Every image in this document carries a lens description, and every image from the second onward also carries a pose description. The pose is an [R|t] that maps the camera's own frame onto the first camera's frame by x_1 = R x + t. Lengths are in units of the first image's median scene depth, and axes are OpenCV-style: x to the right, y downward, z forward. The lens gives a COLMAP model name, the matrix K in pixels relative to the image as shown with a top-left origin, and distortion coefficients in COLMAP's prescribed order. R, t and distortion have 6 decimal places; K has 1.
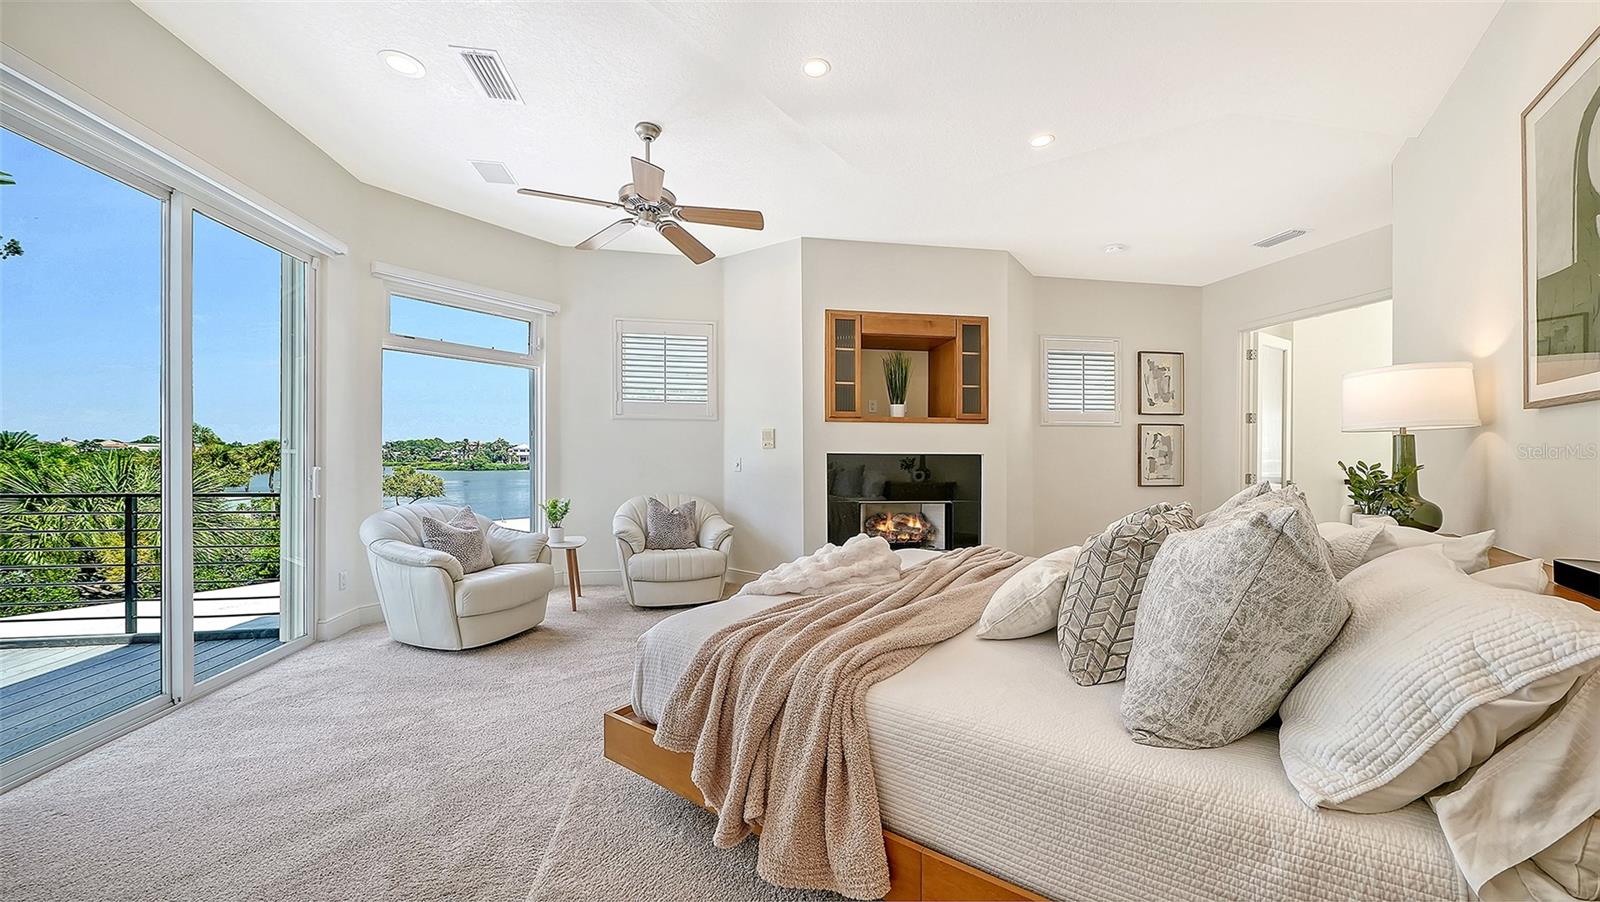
lens RADIAL K [[543.7, 0, 800.0], [0, 543.7, 451.0], [0, 0, 1]] dist [-0.000099, -0.000010]
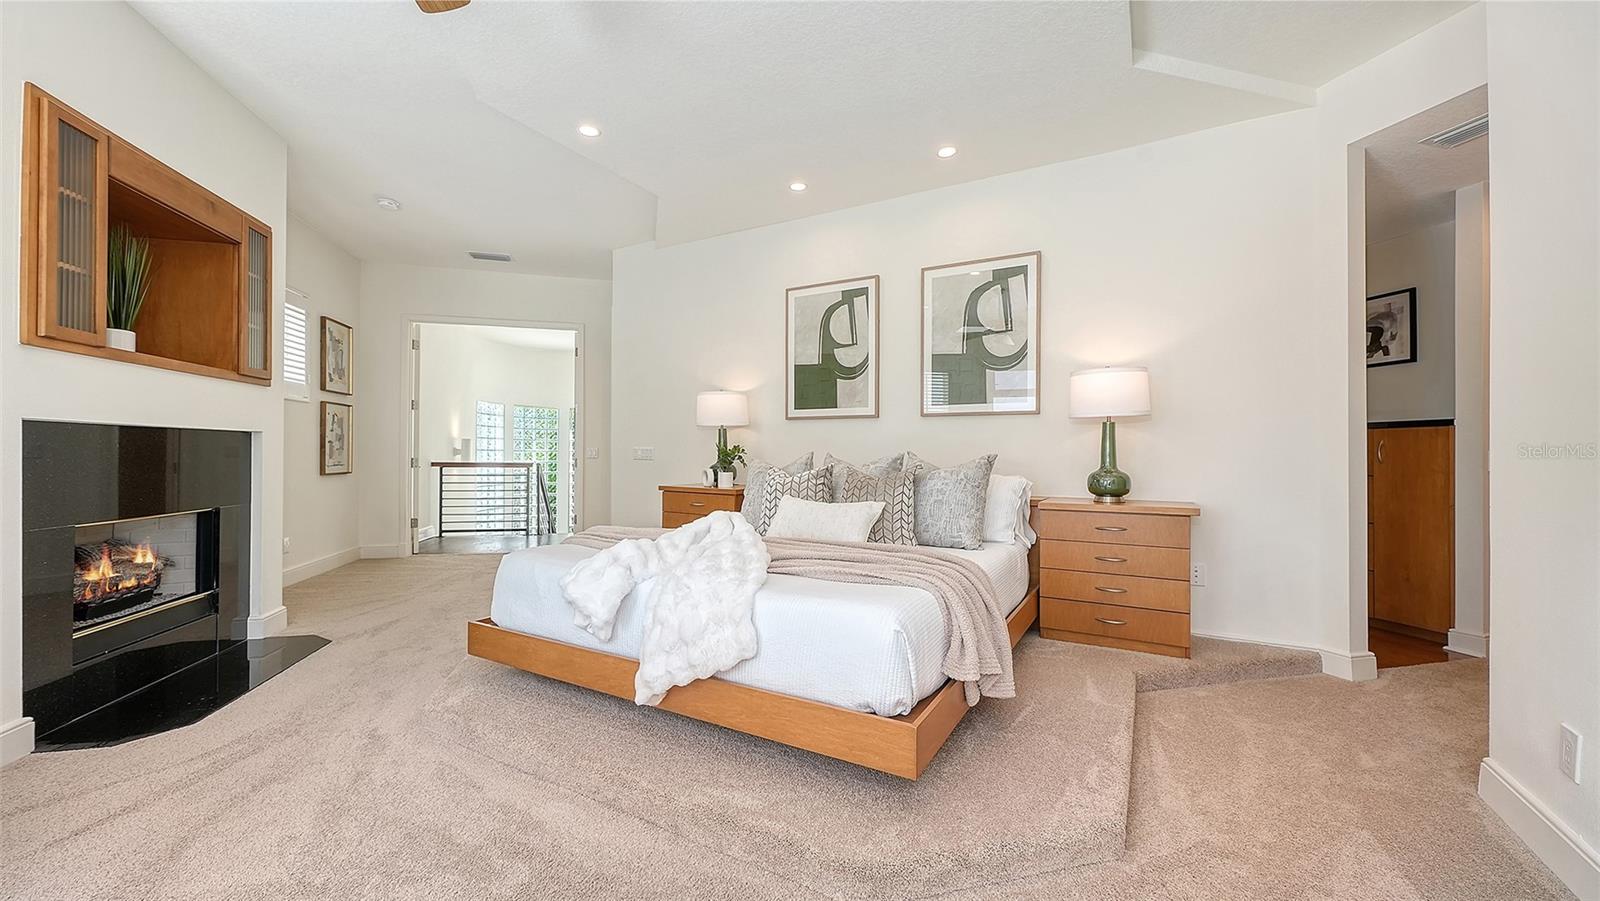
lens RADIAL K [[595.4, 0, 800.0], [0, 595.4, 450.5], [0, 0, 1]] dist [-0.001524, -0.000017]
pose [[-0.086489, -0.004086, 0.996244, -0.436525], [-0.008328, 0.999960, 0.003378, 0.020709], [-0.996218, -0.008005, -0.086519, 0.402908]]
